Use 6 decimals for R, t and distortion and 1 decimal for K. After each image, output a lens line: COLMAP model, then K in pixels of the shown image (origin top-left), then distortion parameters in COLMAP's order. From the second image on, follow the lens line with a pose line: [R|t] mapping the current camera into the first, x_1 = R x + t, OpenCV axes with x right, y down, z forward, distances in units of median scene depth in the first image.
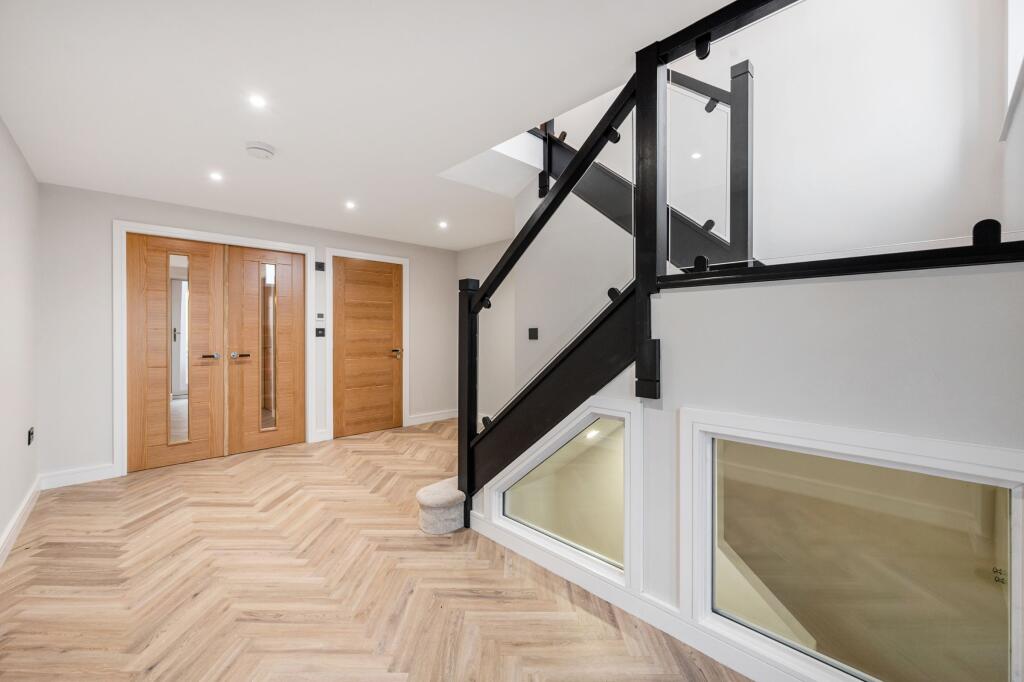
lens RADIAL K [[404.4, 0, 509.1], [0, 404.4, 336.4], [0, 0, 1]] dist [-0.000147, -0.000004]
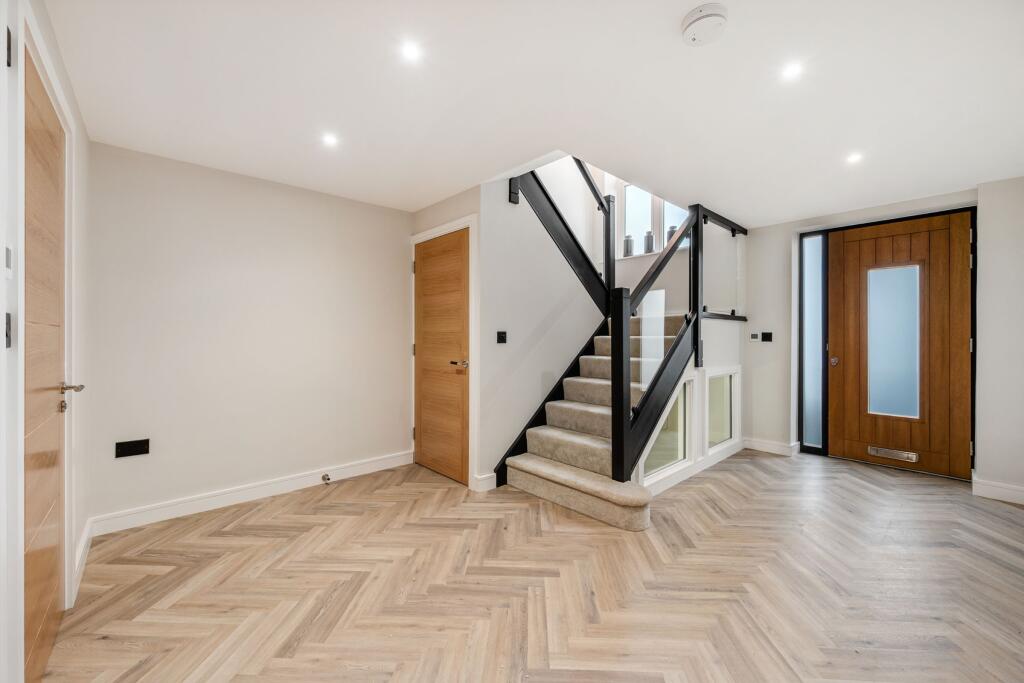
lens RADIAL K [[404.4, 0, 509.1], [0, 404.4, 336.9], [0, 0, 1]] dist [-0.000147, -0.000004]
pose [[0.043665, -0.000754, 0.999046, -1.430310], [0.007494, 0.999972, 0.000427, -0.015079], [-0.999018, 0.007469, 0.043670, 1.476617]]
